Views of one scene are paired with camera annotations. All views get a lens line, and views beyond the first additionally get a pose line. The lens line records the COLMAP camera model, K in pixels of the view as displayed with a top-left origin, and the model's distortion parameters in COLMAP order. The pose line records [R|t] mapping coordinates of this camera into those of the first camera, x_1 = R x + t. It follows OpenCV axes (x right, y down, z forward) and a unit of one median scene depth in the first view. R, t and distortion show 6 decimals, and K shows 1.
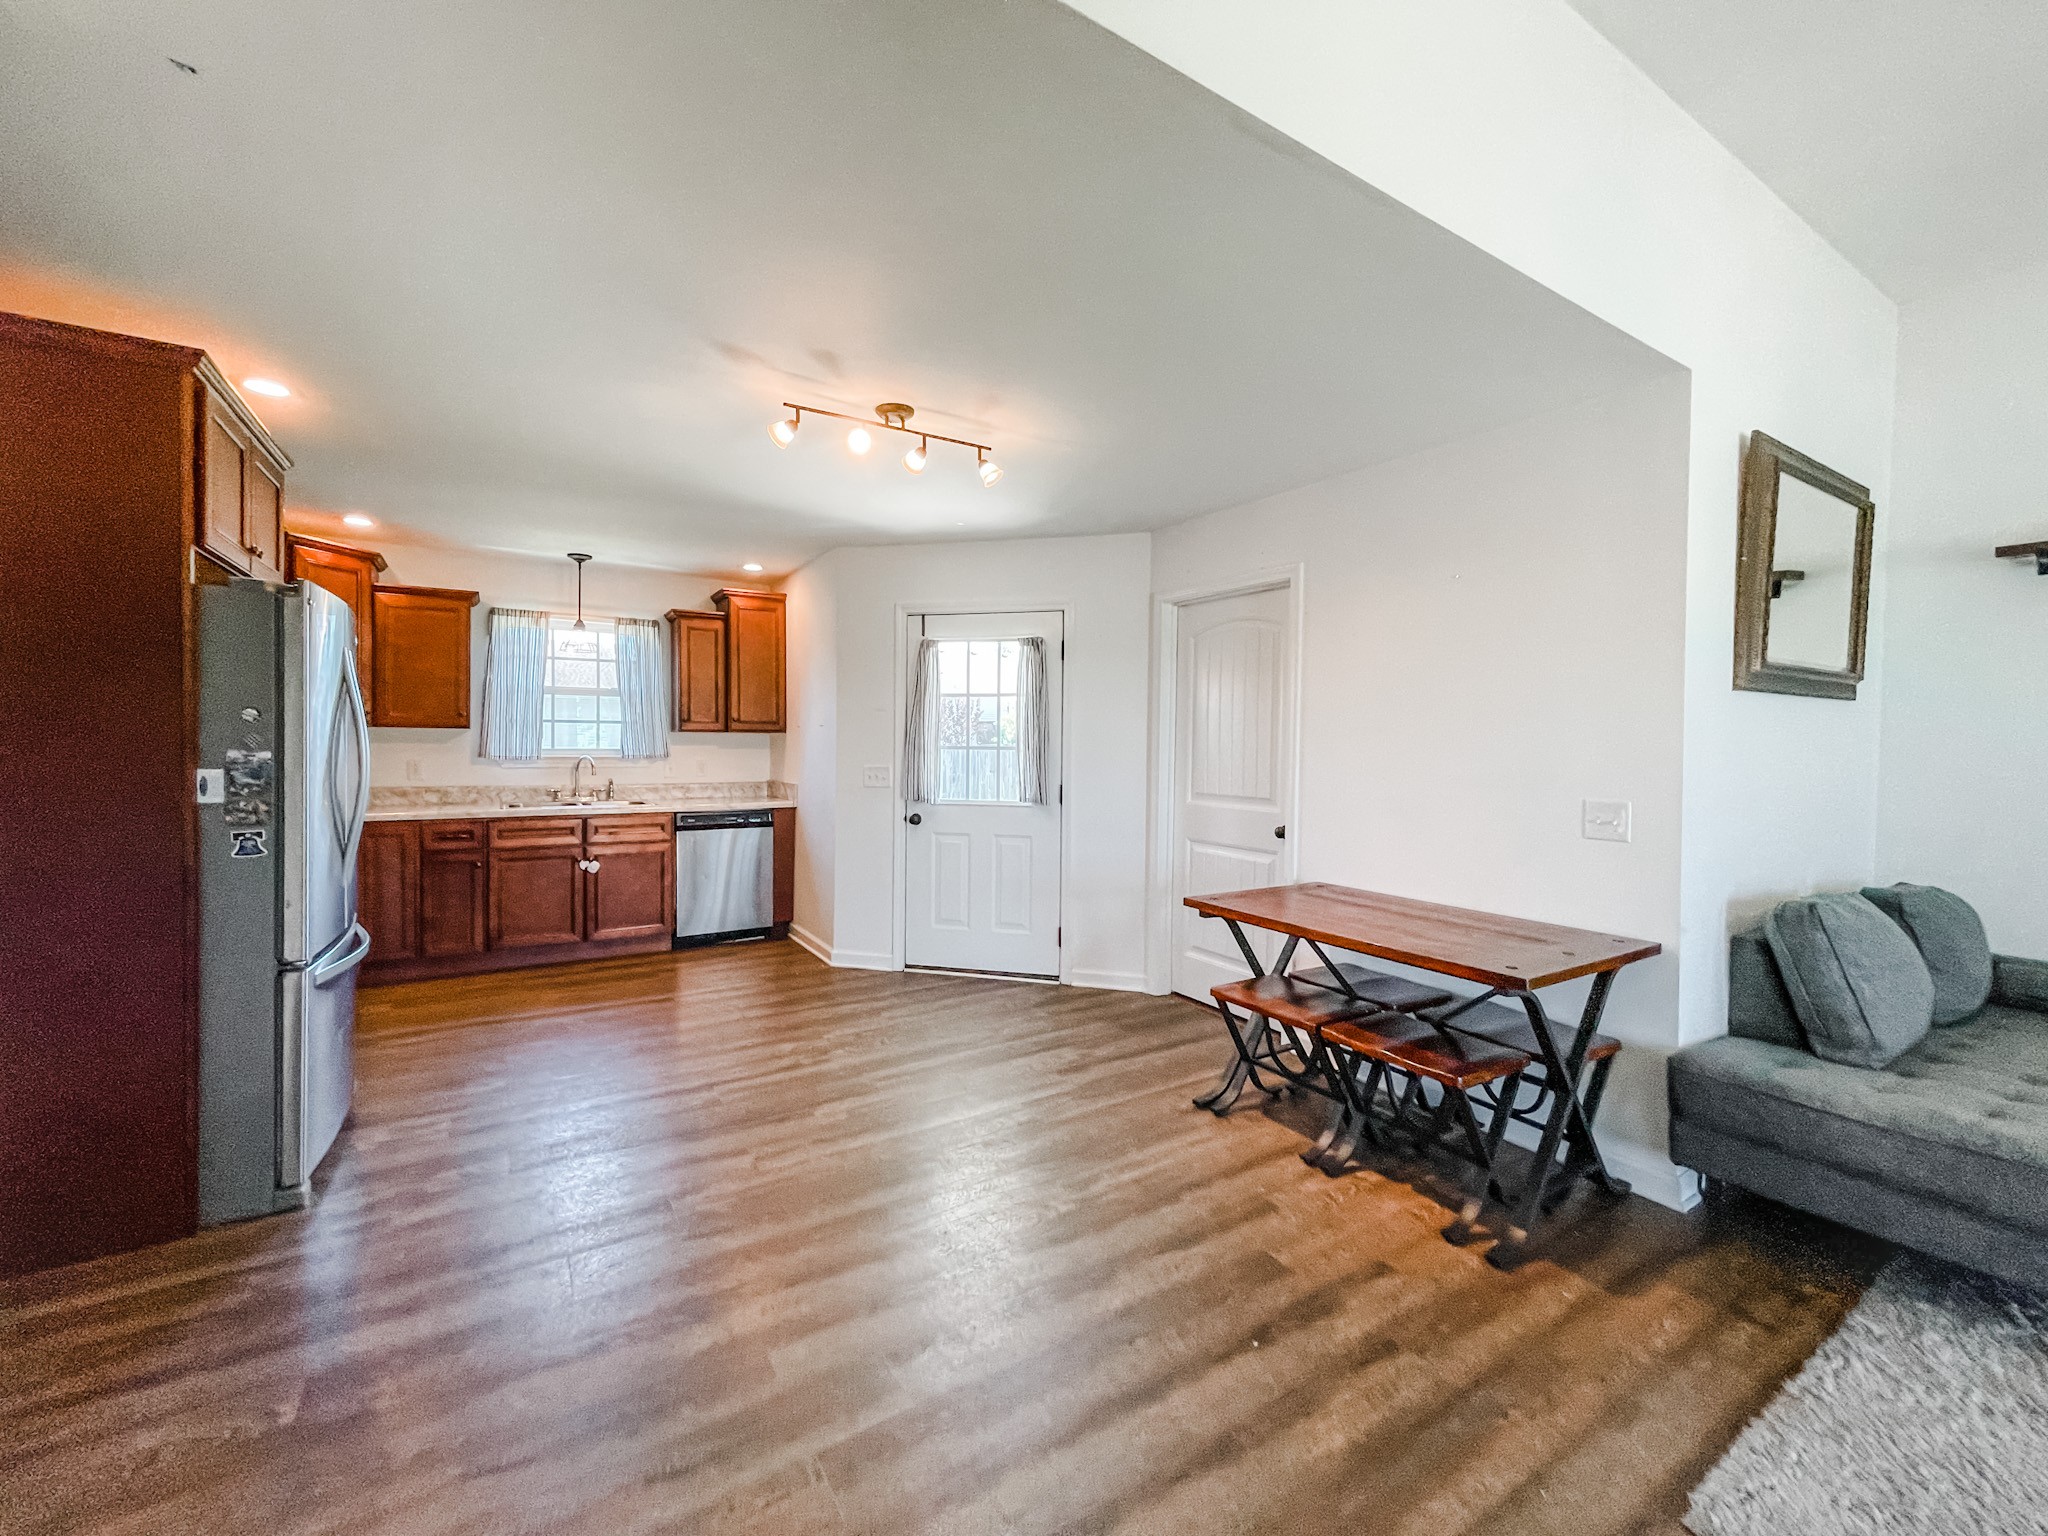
lens RADIAL K [[831.8, 0, 1010.0], [0, 831.8, 762.2], [0, 0, 1]] dist [0.000691, -0.000866]
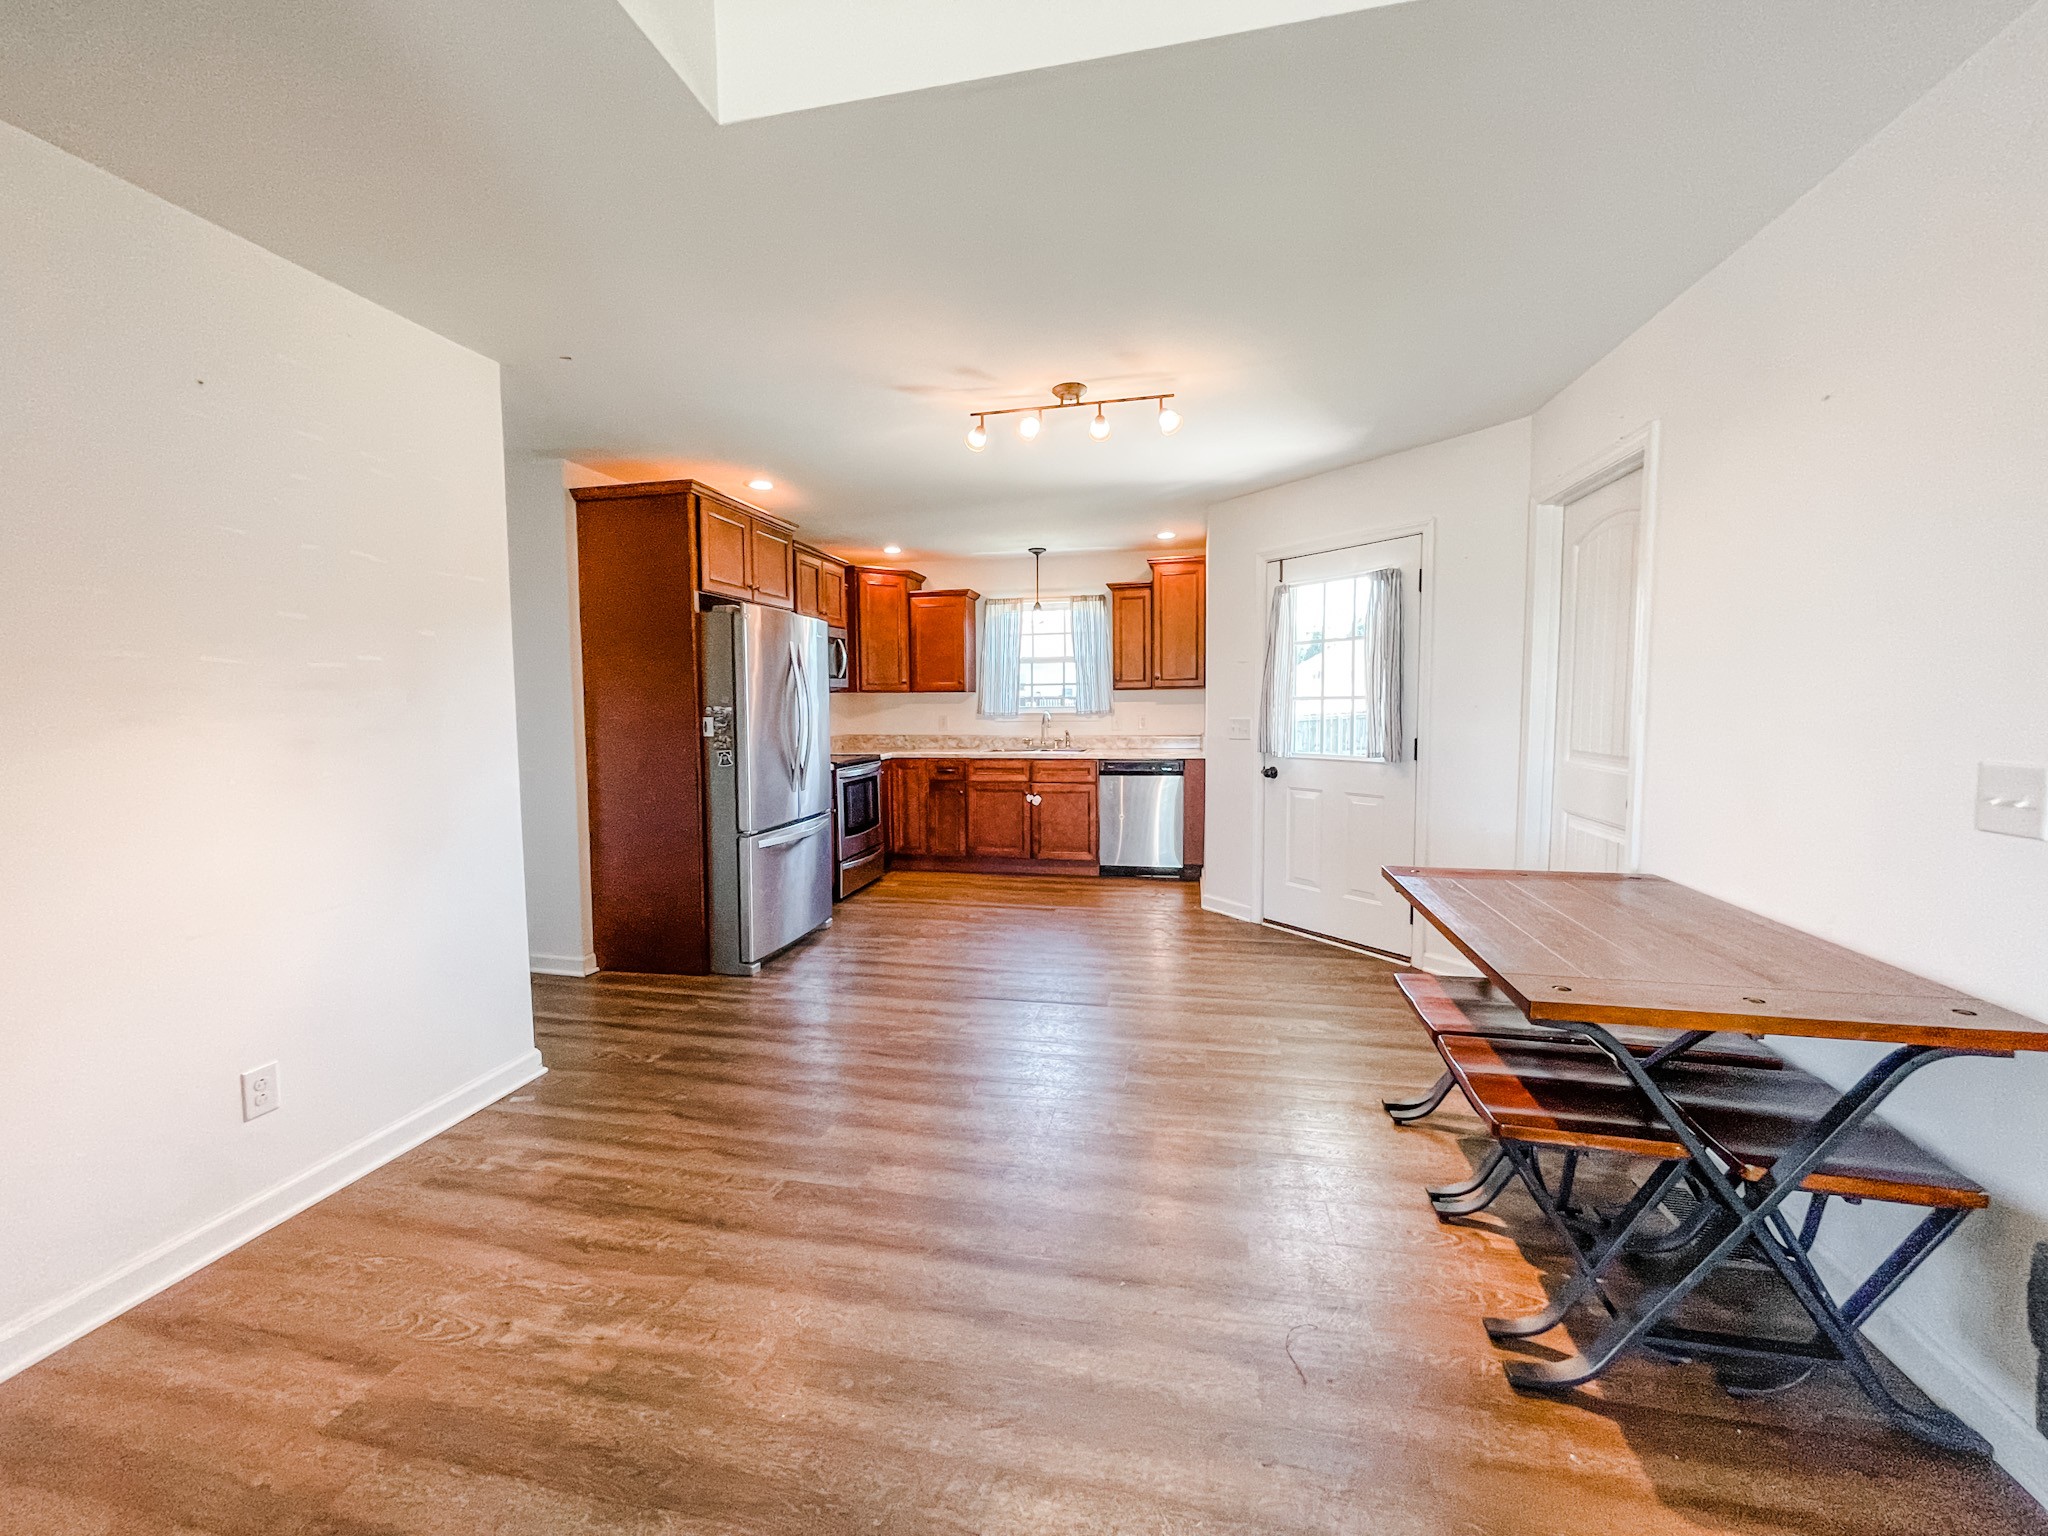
lens RADIAL K [[831.8, 0, 1011.3], [0, 831.8, 759.2], [0, 0, 1]] dist [0.000691, -0.000866]
pose [[0.720256, 0.028685, -0.693115, 0.355966], [0.001293, 0.999087, 0.042692, 0.011416], [0.693707, -0.031645, 0.719562, 0.086237]]
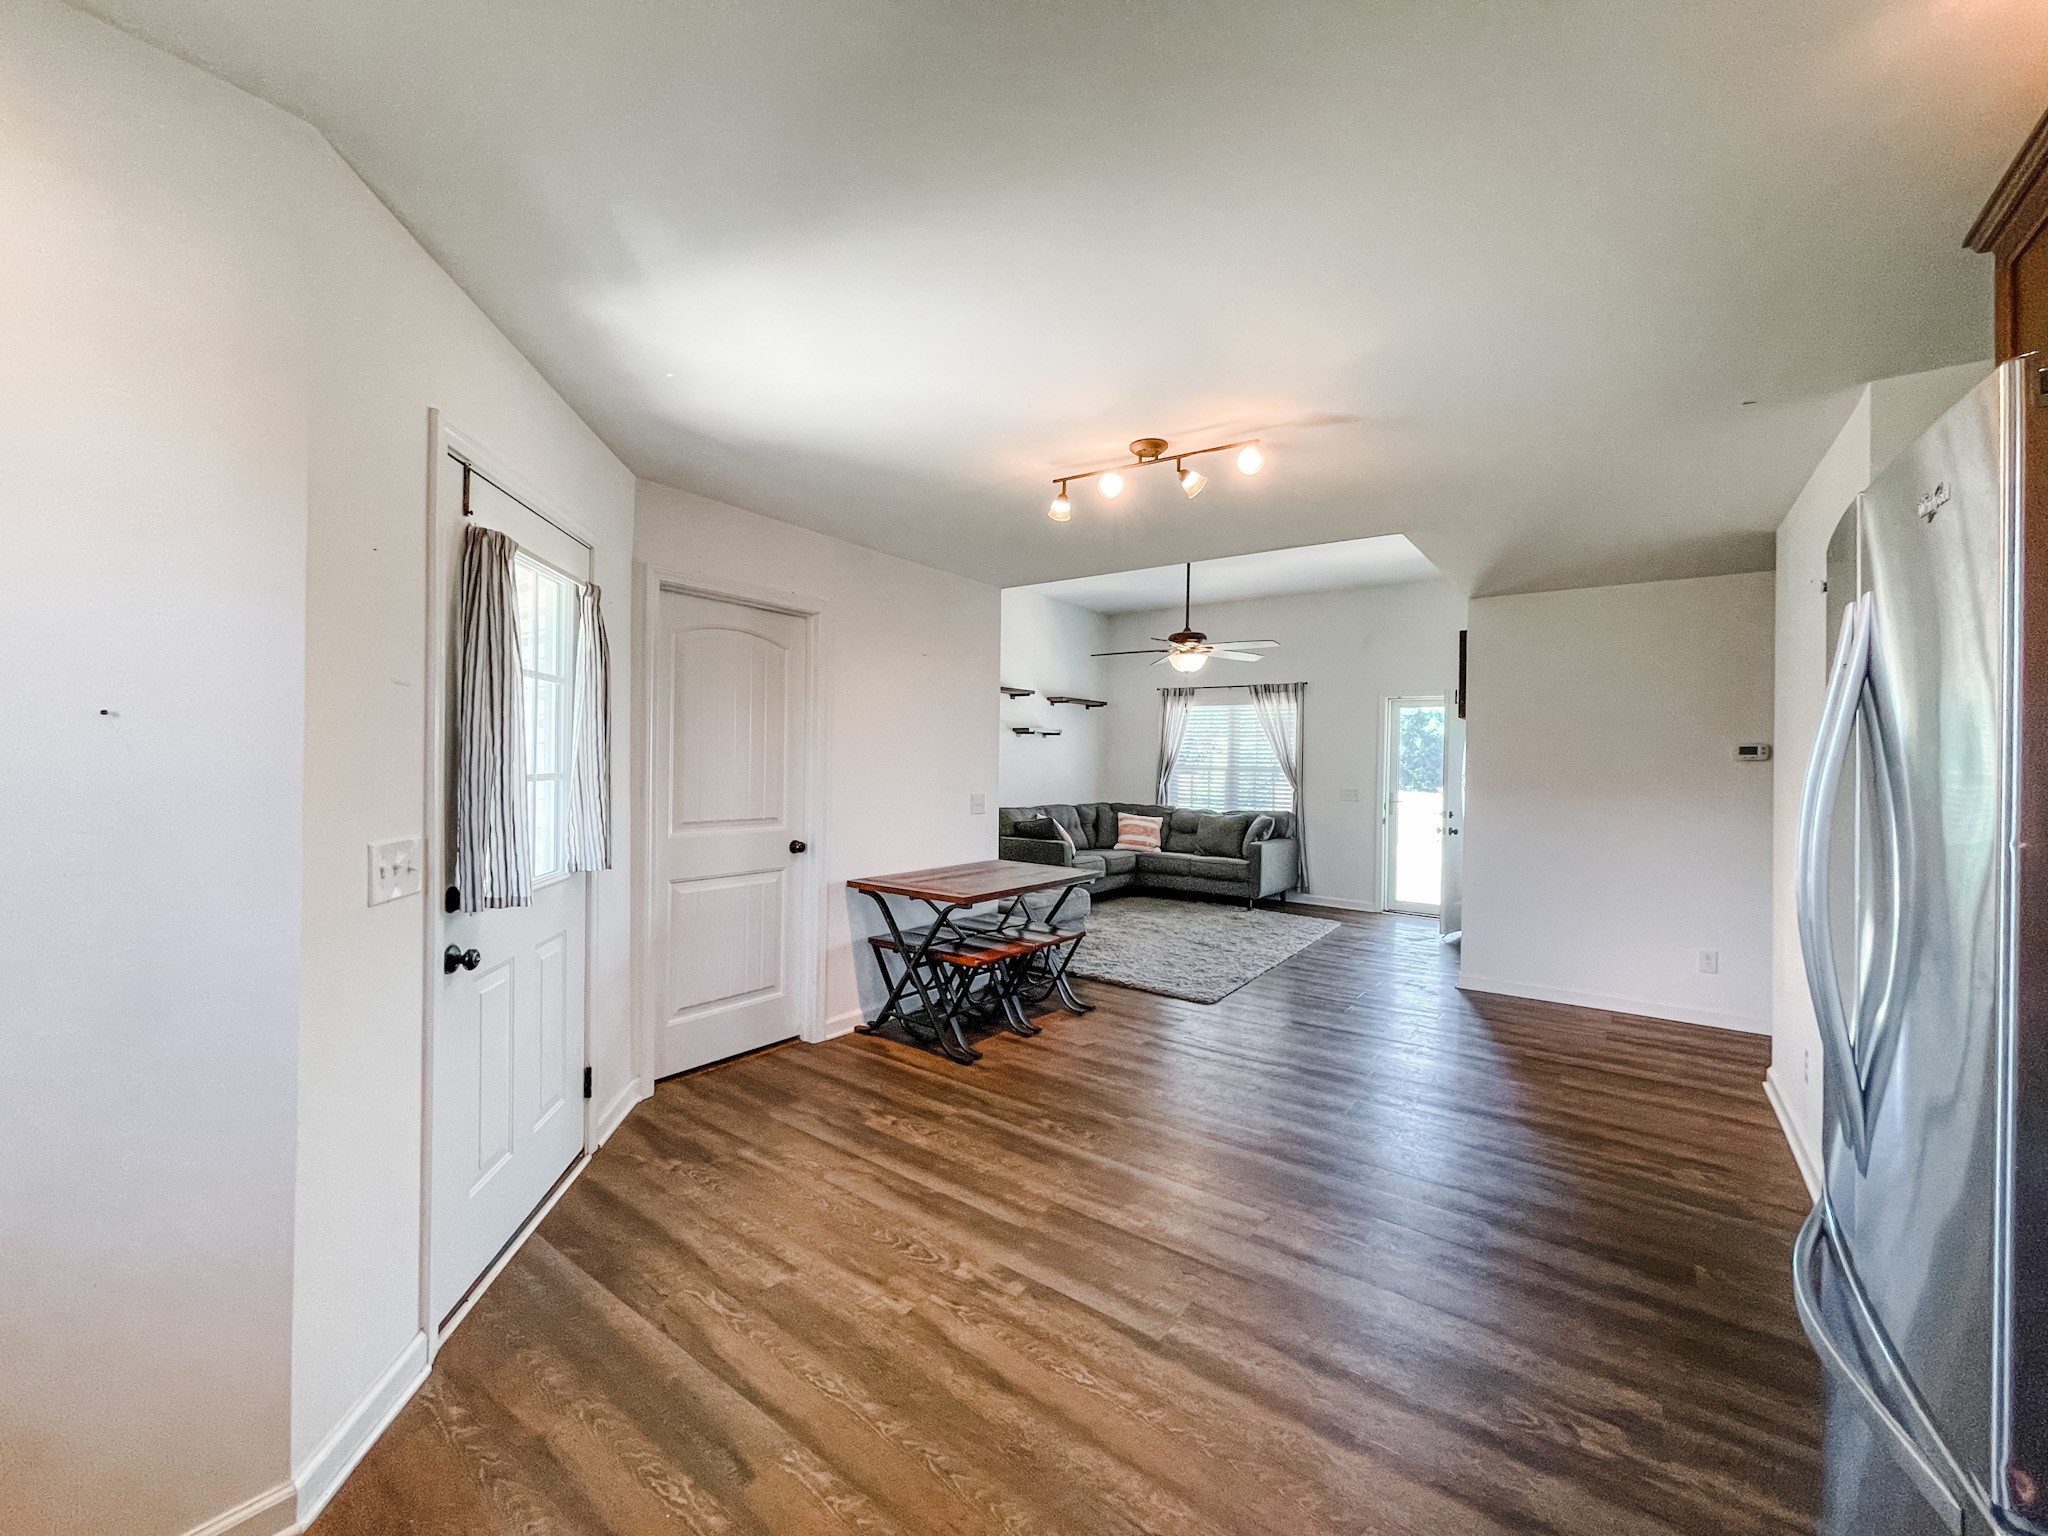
lens RADIAL K [[831.8, 0, 1012.7], [0, 831.8, 763.5], [0, 0, 1]] dist [0.000691, -0.000866]
pose [[-0.371607, -0.020212, 0.928170, -0.619807], [0.002415, 0.999739, 0.022737, -0.037103], [-0.928387, 0.010691, -0.371461, 0.933467]]
